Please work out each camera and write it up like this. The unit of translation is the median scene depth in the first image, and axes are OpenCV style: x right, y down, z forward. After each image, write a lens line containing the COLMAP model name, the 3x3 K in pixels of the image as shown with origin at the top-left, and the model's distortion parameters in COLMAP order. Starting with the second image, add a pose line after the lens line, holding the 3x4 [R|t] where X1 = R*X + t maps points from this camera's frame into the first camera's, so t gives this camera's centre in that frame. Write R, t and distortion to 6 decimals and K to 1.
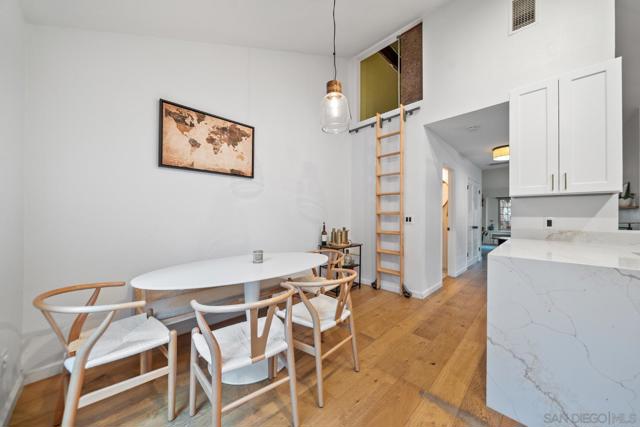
lens RADIAL K [[222.6, 0, 322.7], [0, 222.6, 213.5], [0, 0, 1]] dist [-0.000314, -0.000351]
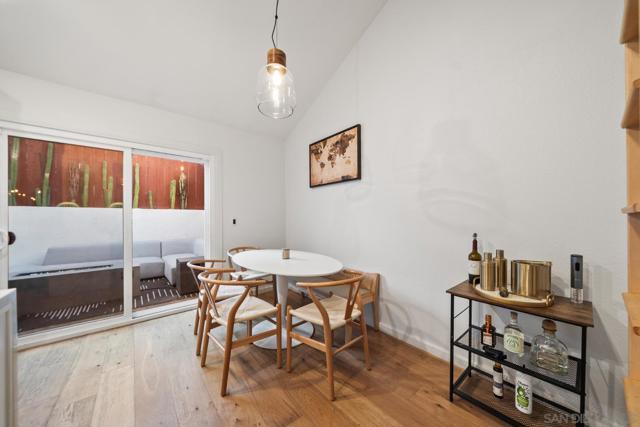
lens RADIAL K [[222.6, 0, 323.8], [0, 222.6, 219.4], [0, 0, 1]] dist [-0.000314, -0.000351]
pose [[-0.074667, 0.002014, -0.997207, 0.752891], [0.010561, 0.999943, 0.001229, 0.009003], [0.997153, -0.010439, -0.074684, 1.101541]]
